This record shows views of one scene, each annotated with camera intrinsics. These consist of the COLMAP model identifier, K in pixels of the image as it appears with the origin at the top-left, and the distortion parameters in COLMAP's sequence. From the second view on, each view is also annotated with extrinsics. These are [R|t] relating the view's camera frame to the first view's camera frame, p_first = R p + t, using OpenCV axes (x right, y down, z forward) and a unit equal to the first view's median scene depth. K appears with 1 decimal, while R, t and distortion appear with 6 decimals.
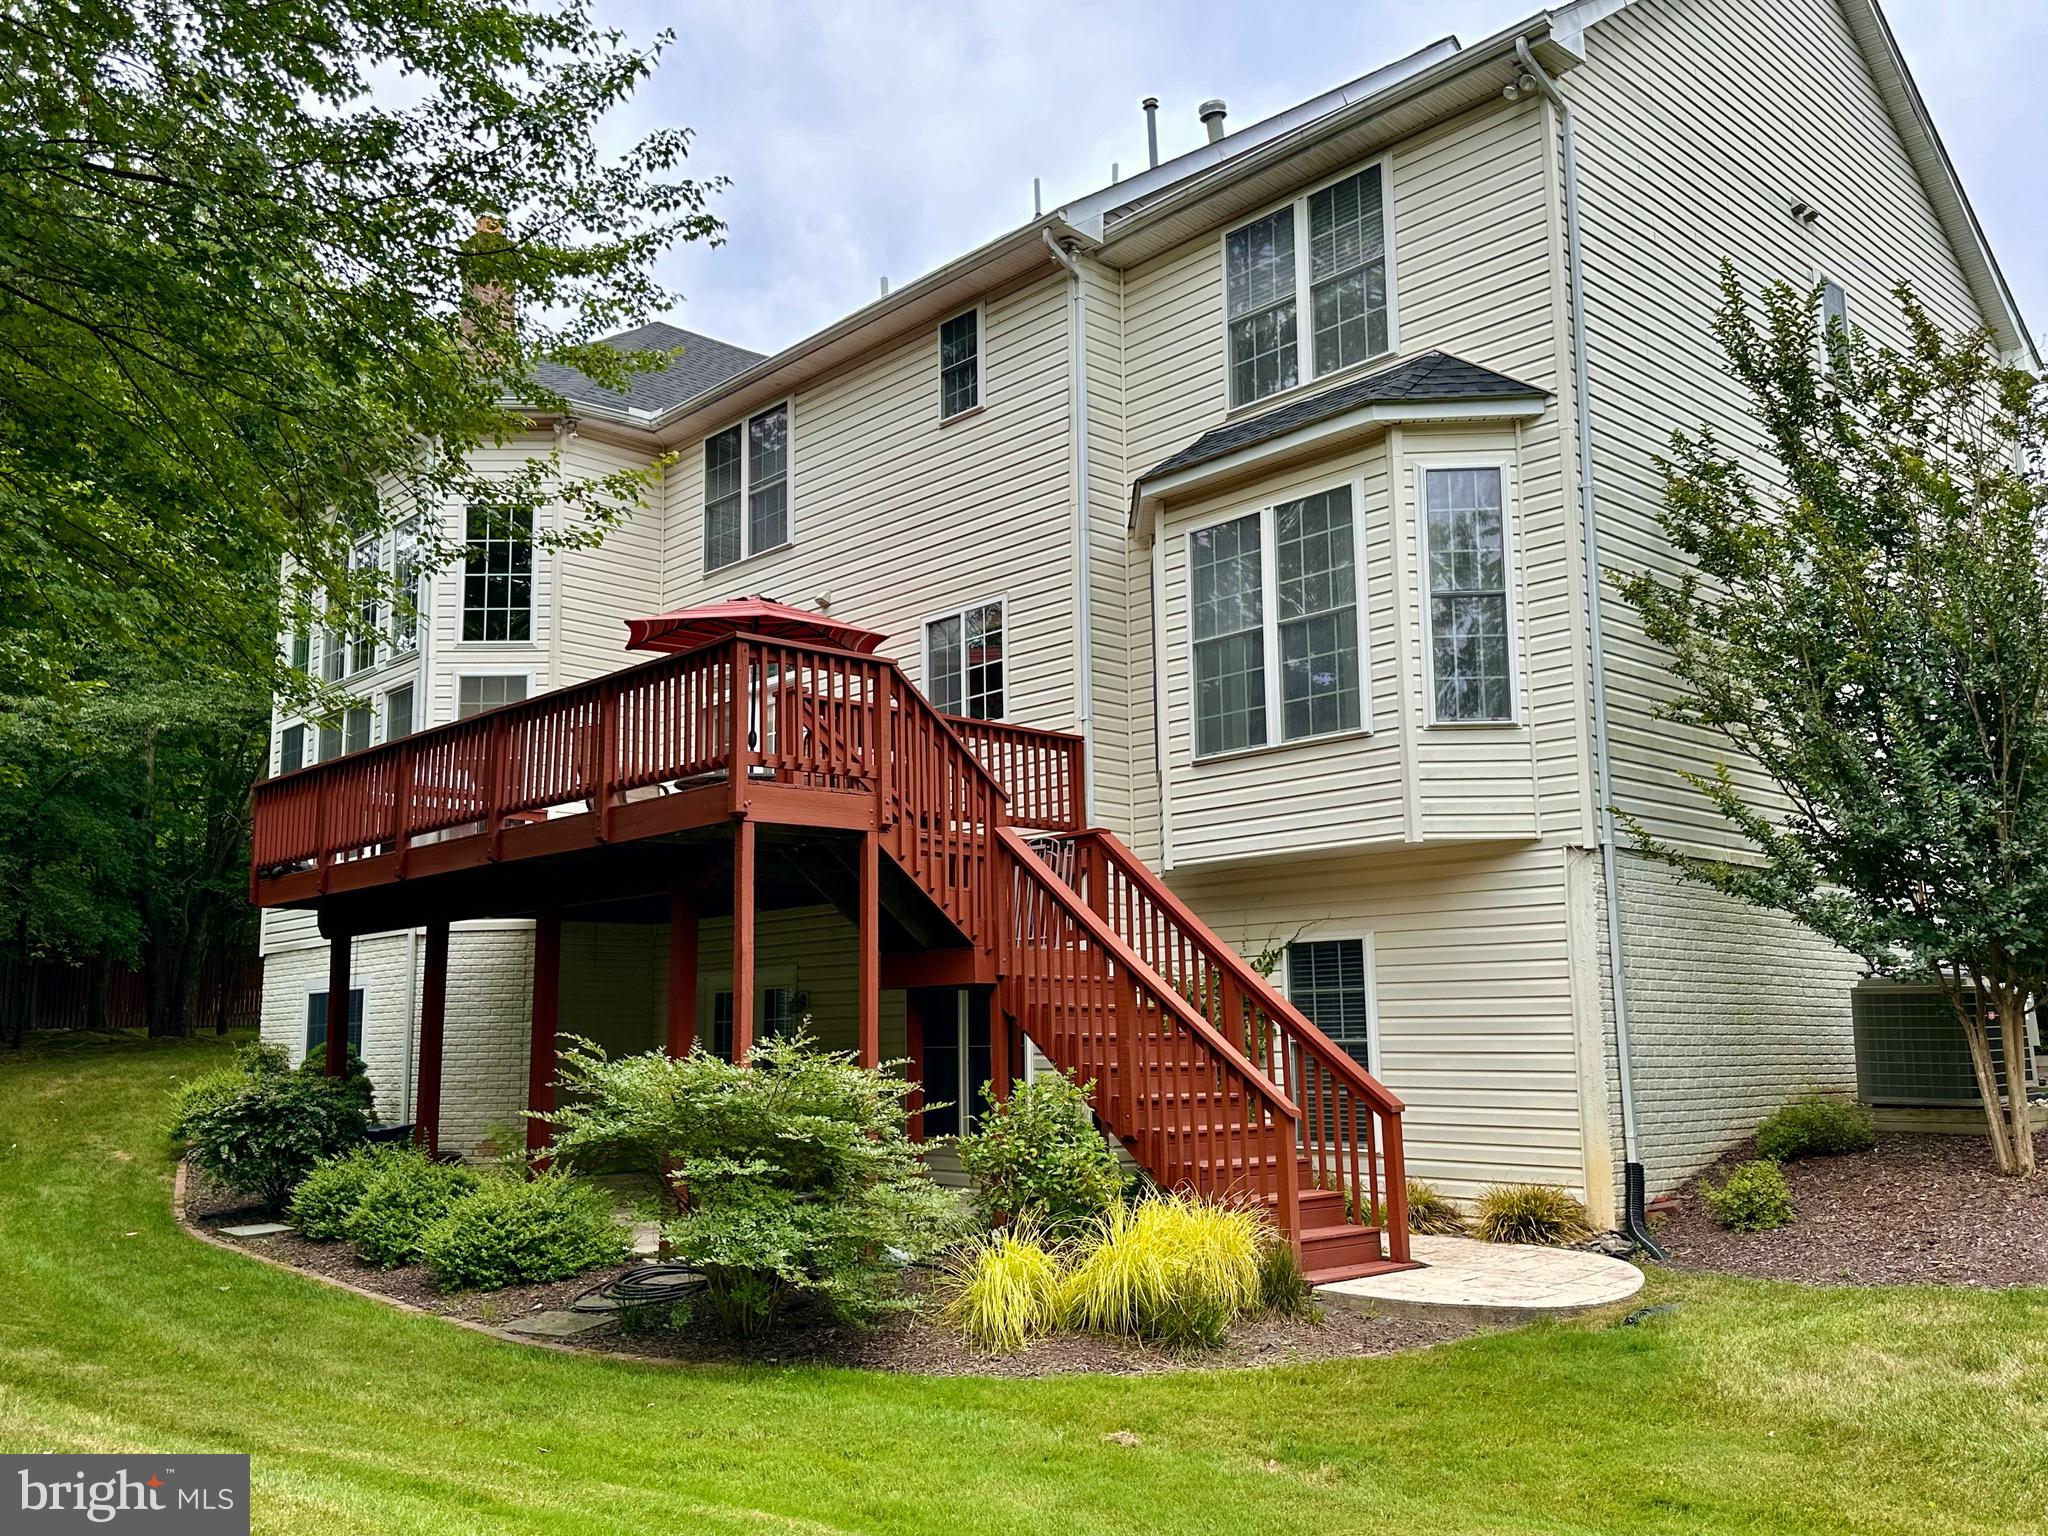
lens RADIAL K [[1704.3, 0, 1052.4], [0, 1704.3, 801.7], [0, 0, 1]] dist [0.079445, -0.001441]
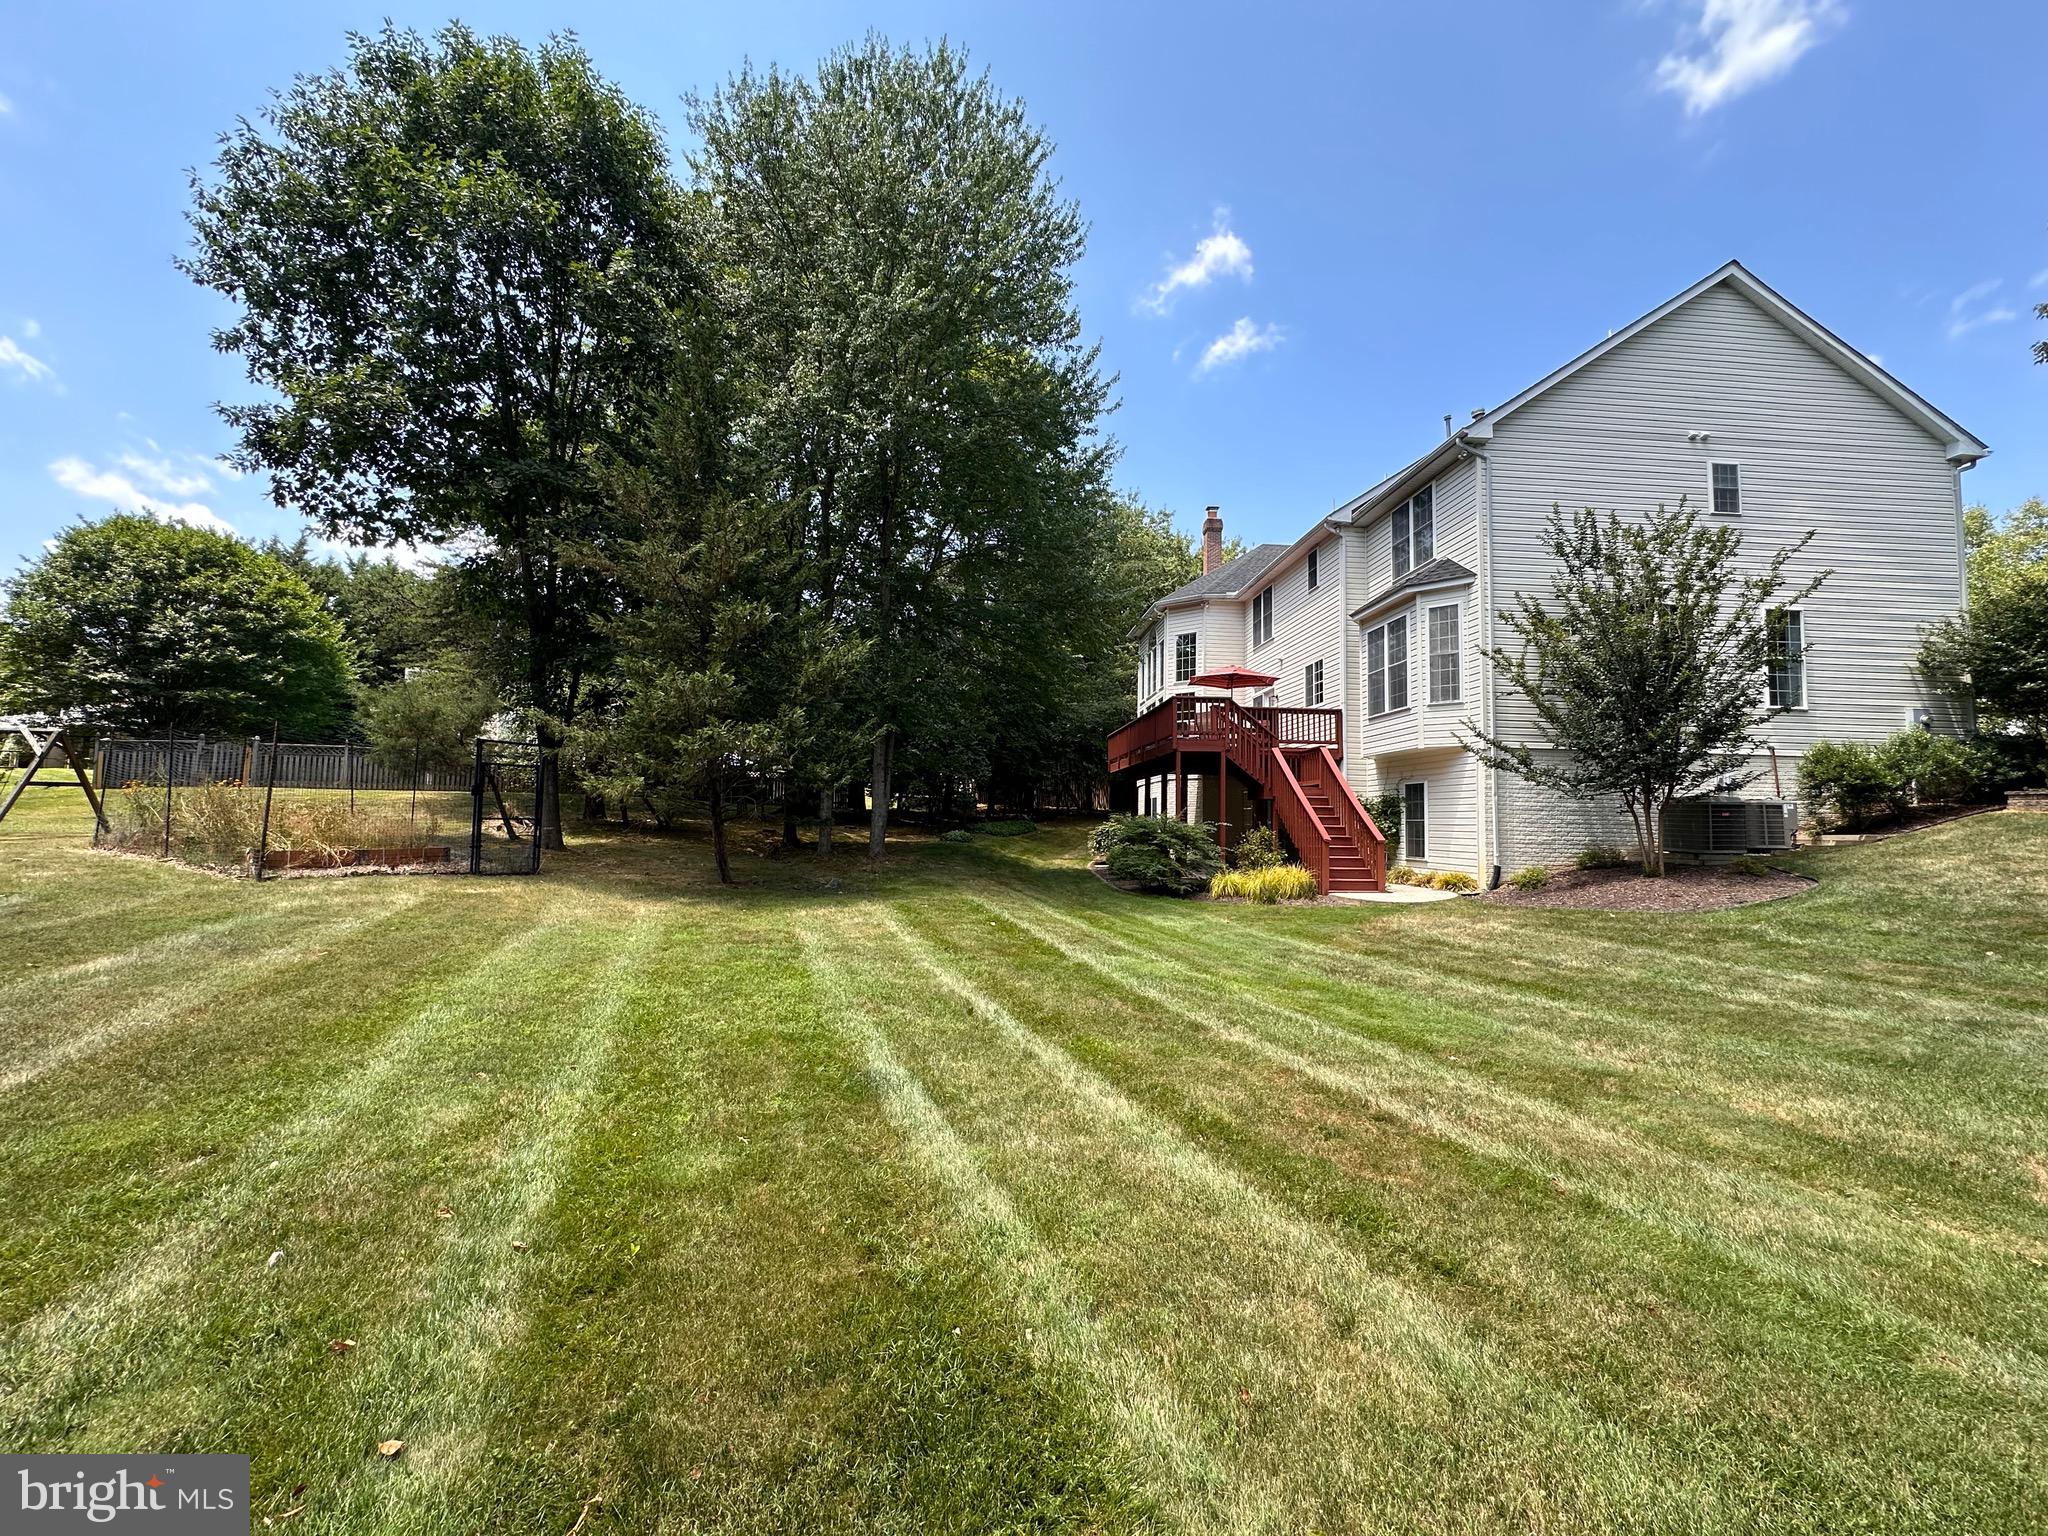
lens RADIAL K [[823.0, 0, 1030.3], [0, 823.0, 766.4], [0, 0, 1]] dist [-0.007855, 0.001732]
pose [[0.779775, -0.019811, -0.625747, 0.471158], [0.060012, 0.997262, 0.043211, -0.035866], [0.623177, -0.071247, 0.778829, -0.357795]]
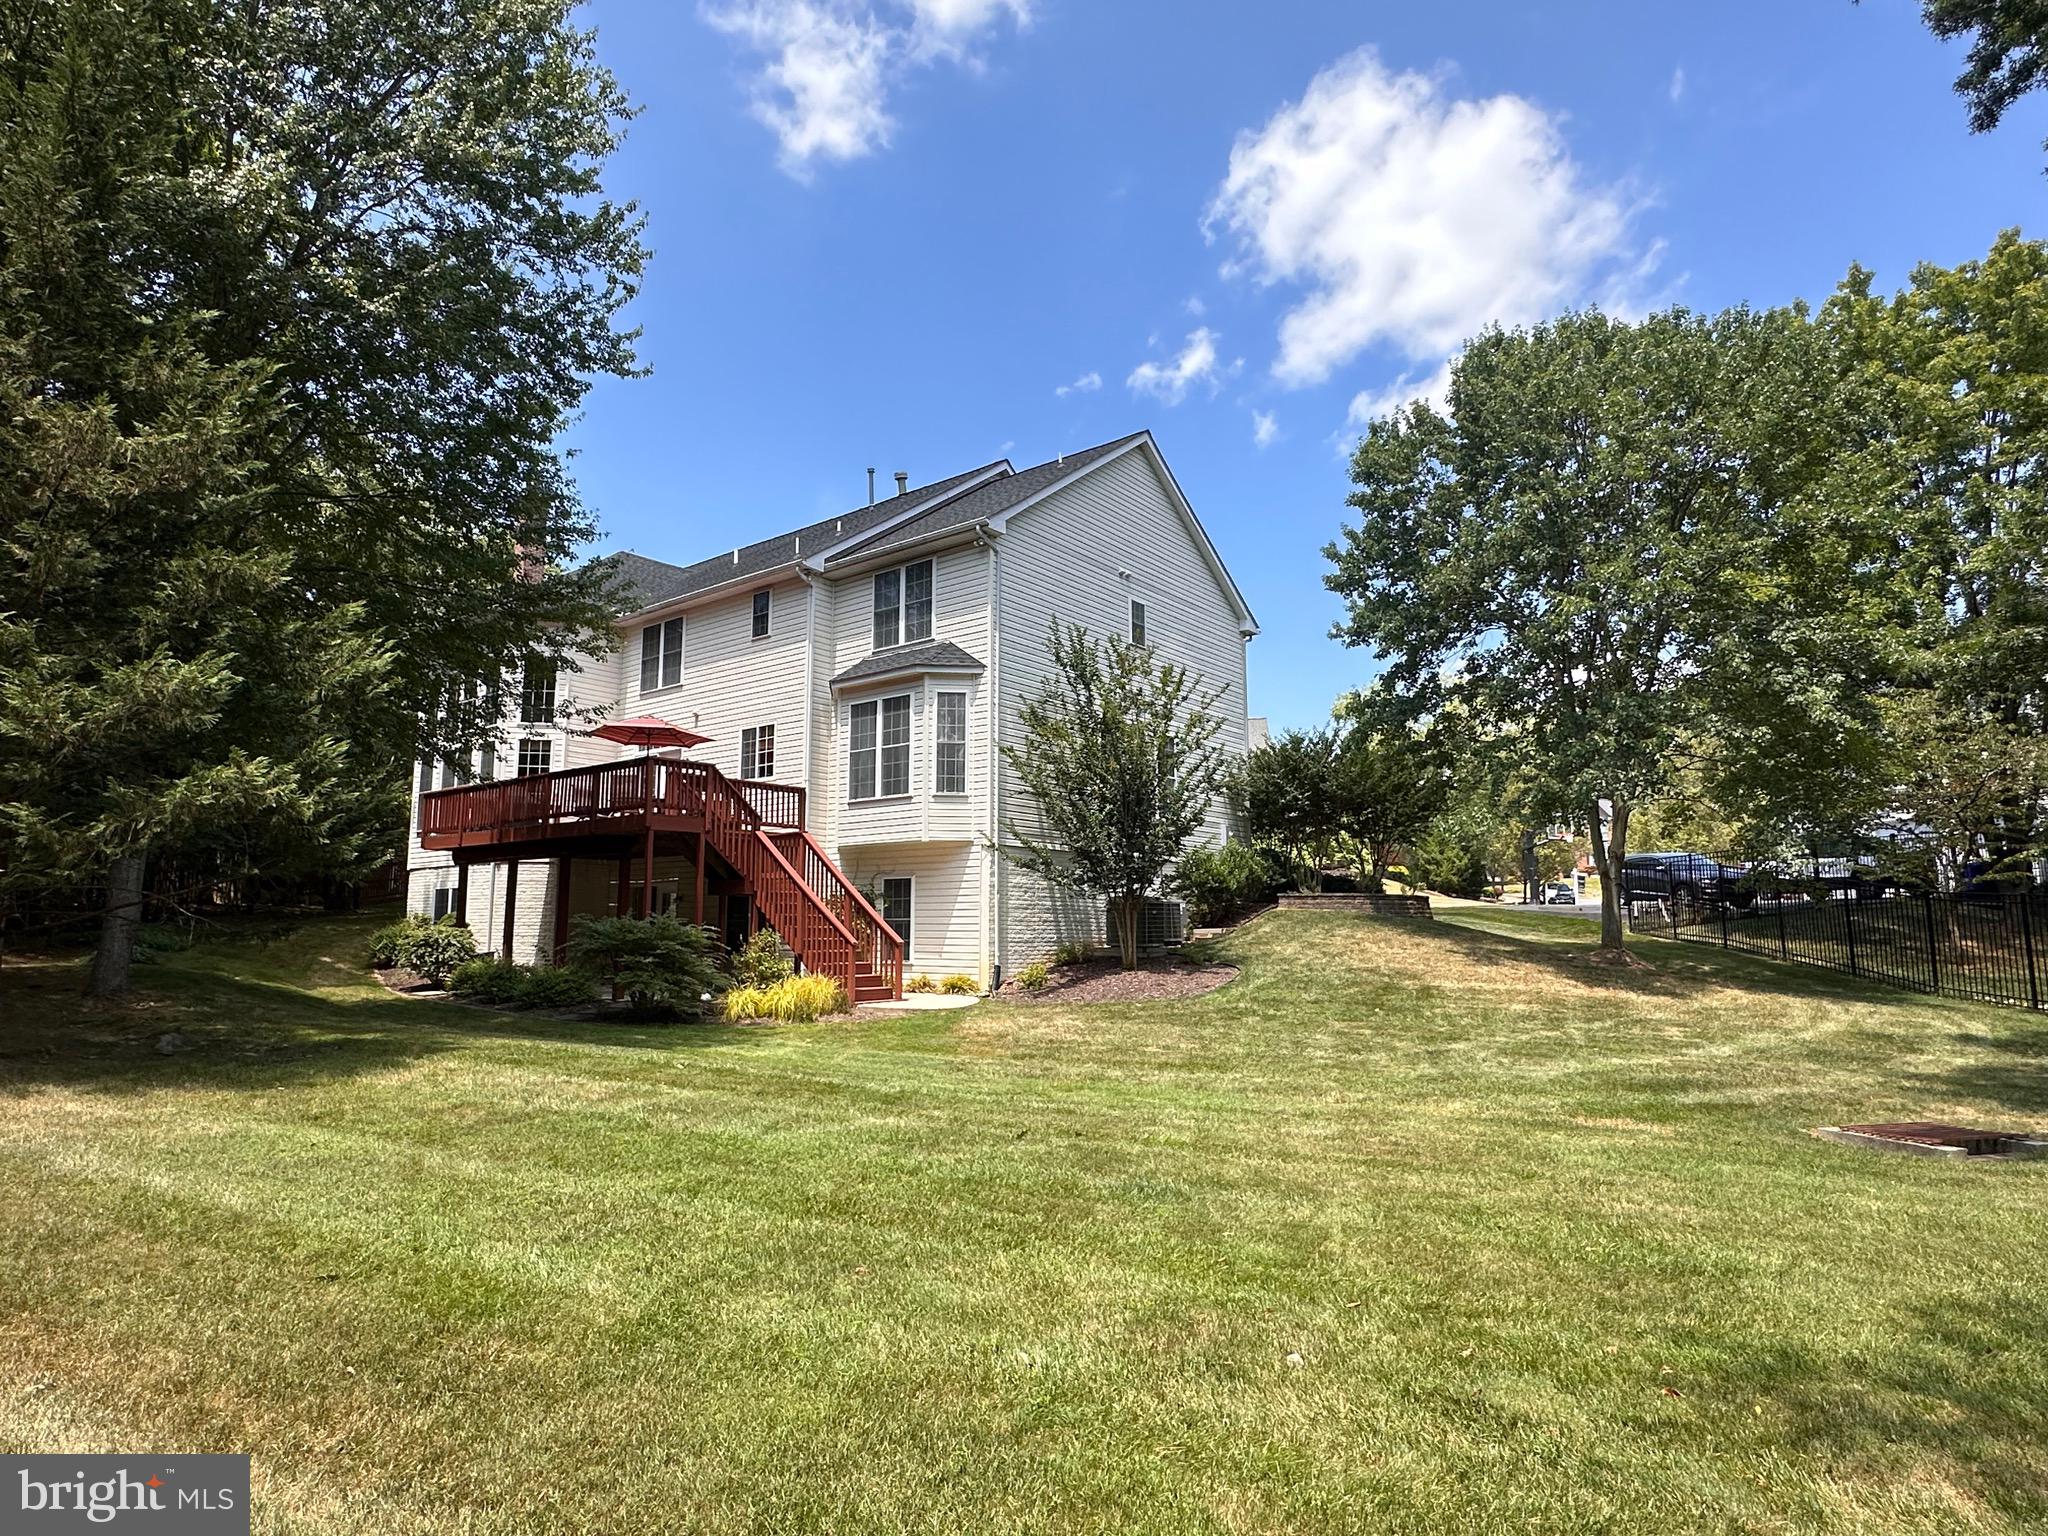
lens RADIAL K [[1112.4, 0, 1028.9], [0, 1112.4, 777.5], [0, 0, 1]] dist [-0.019677, -0.000046]
pose [[0.990168, 0.032439, 0.136072, 0.118426], [-0.032873, 0.999459, 0.000945, -0.066690], [-0.135968, -0.005409, 0.990698, -0.562002]]
